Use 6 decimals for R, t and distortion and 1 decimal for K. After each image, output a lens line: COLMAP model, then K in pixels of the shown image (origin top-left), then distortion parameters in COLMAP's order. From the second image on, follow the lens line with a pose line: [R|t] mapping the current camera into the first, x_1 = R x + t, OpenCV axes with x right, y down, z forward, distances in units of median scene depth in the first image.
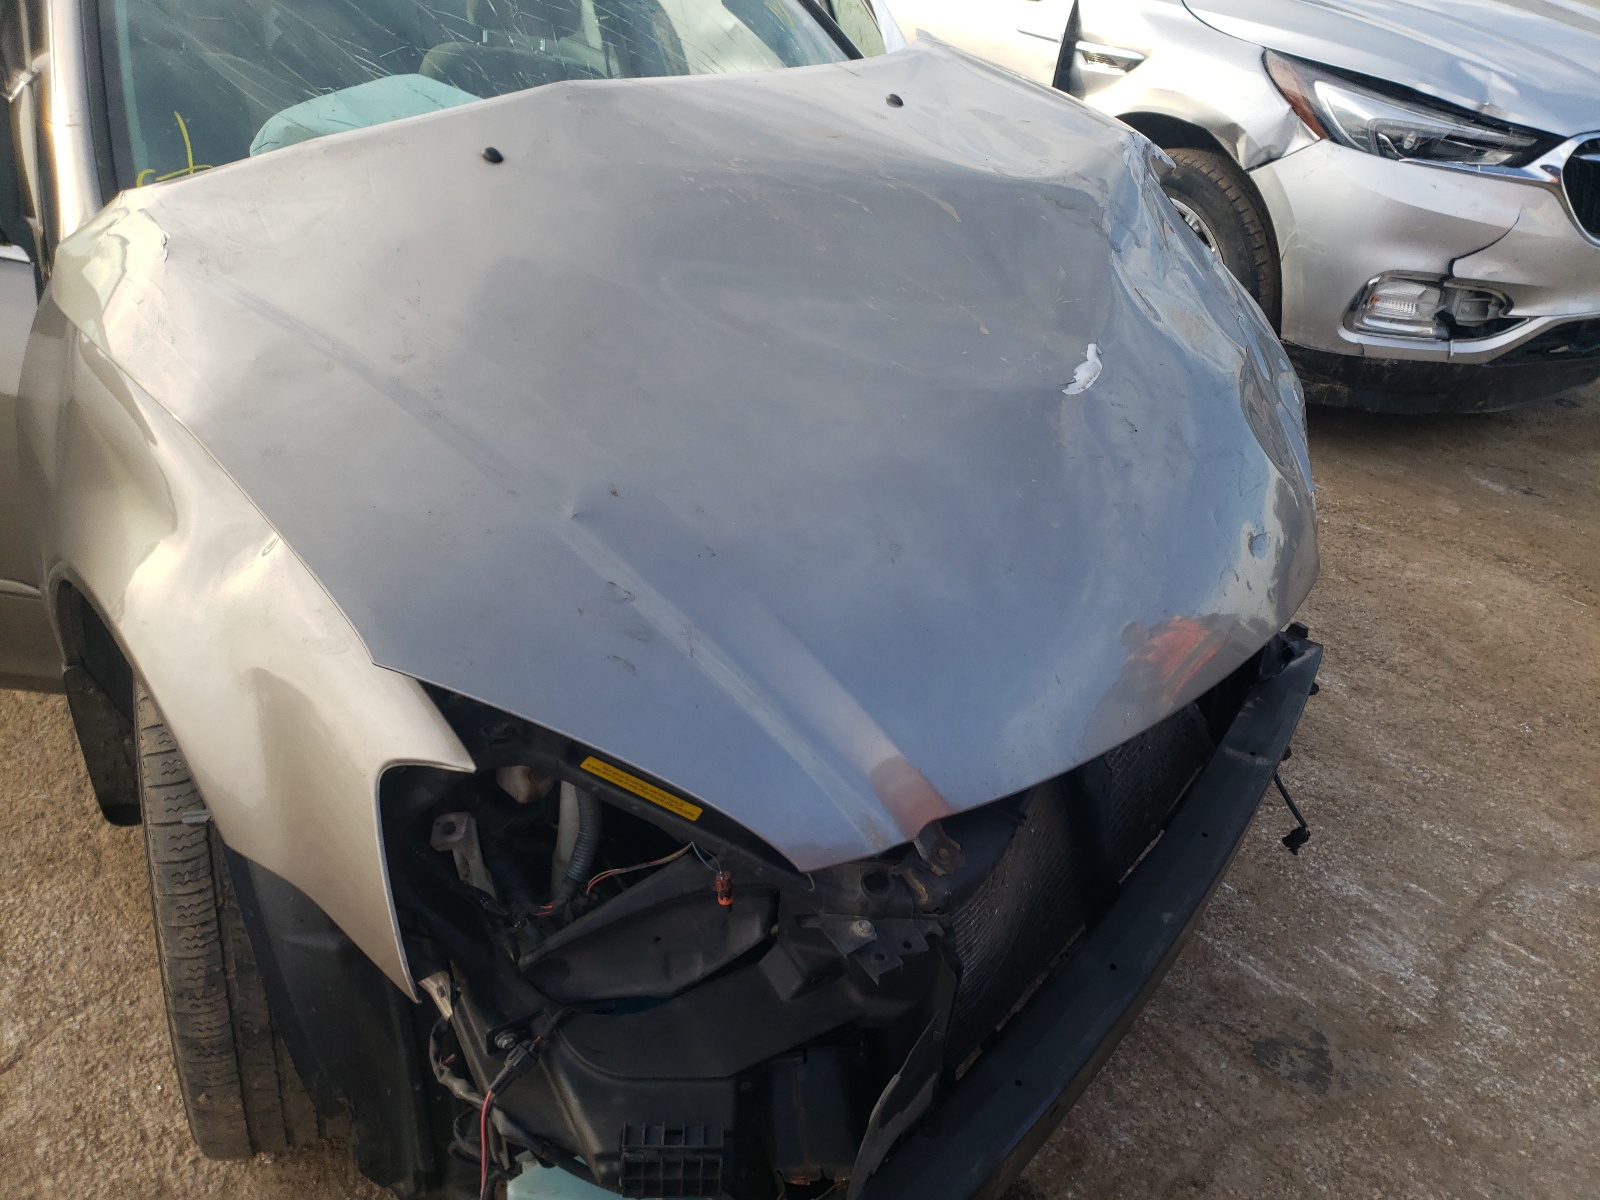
lens RADIAL K [[1239.9, 0, 813.6], [0, 1239.9, 595.1], [0, 0, 1]] dist [0.016442, -0.005934]
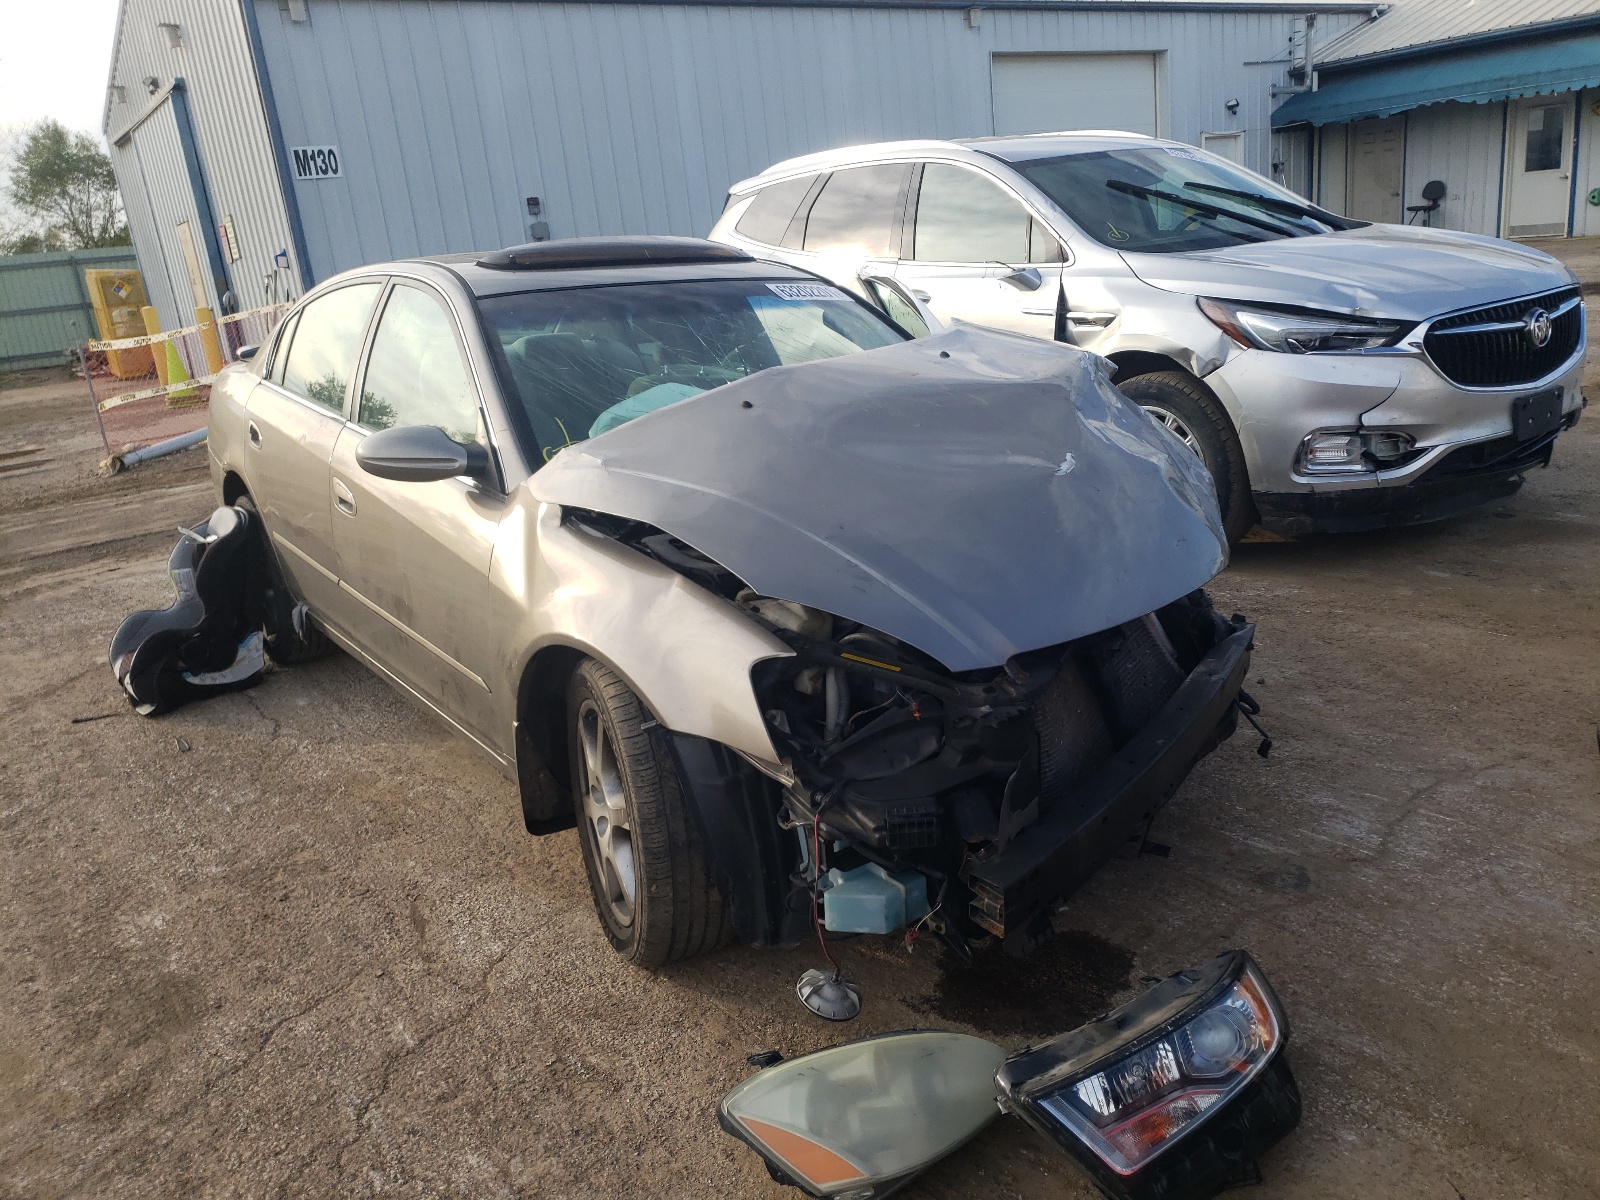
lens RADIAL K [[1239.9, 0, 798.8], [0, 1239.9, 607.5], [0, 0, 1]] dist [0.016442, -0.005934]
pose [[0.988183, -0.135045, -0.072505, -0.047566], [0.115618, 0.967279, -0.225838, 0.262902], [0.100631, 0.214787, 0.971463, -0.530372]]
